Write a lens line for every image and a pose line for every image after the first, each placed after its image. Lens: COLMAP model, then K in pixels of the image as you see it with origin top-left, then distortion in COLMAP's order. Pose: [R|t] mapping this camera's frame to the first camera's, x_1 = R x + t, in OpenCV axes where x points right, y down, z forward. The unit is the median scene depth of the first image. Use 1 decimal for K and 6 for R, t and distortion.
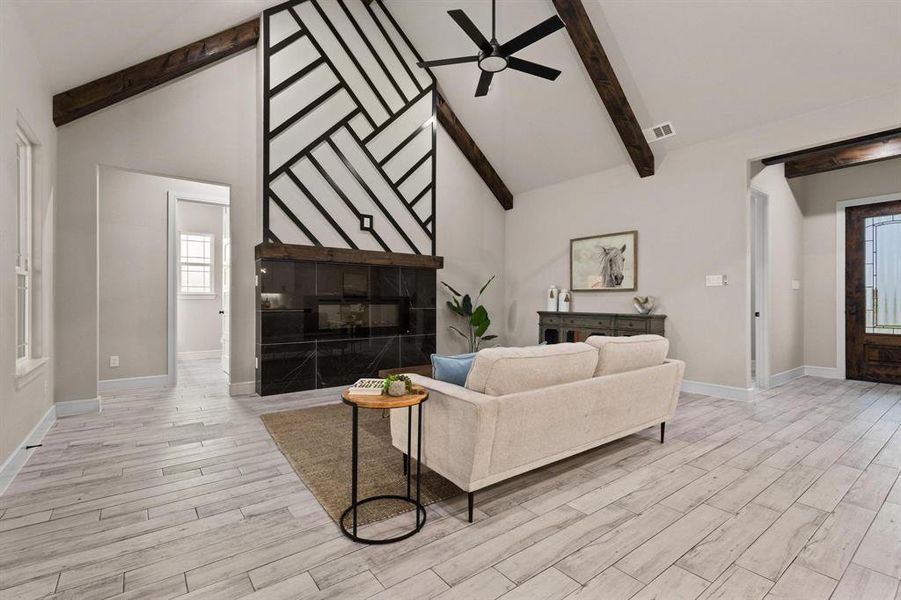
lens RADIAL K [[414.3, 0, 451.1], [0, 414.3, 299.2], [0, 0, 1]] dist [0.011299, -0.005011]
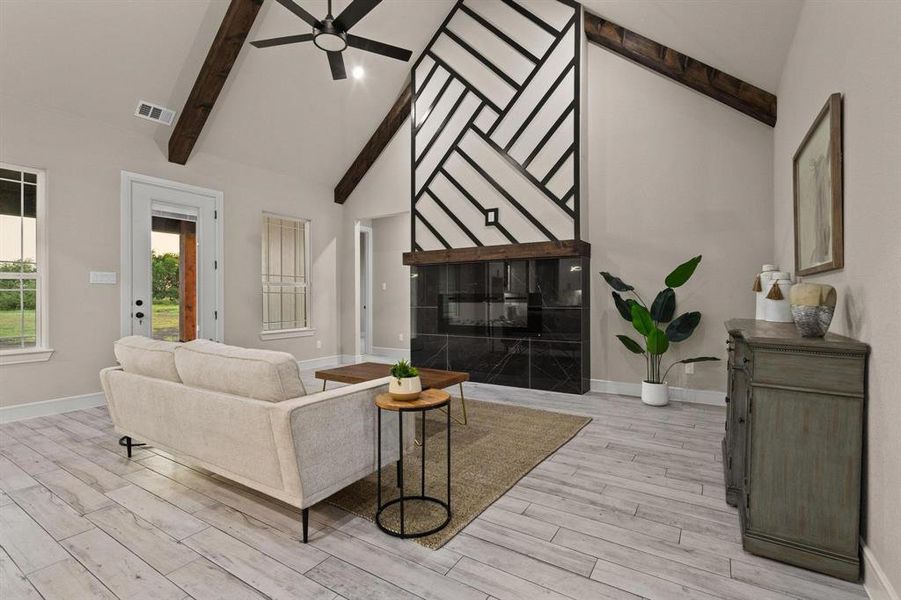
lens RADIAL K [[414.3, 0, 451.1], [0, 414.3, 299.2], [0, 0, 1]] dist [0.011299, -0.005011]
pose [[0.344163, -0.001262, -0.938909, 0.664595], [0.004716, 0.999989, 0.000385, 0.004605], [0.938898, -0.004560, 0.344165, 0.582000]]
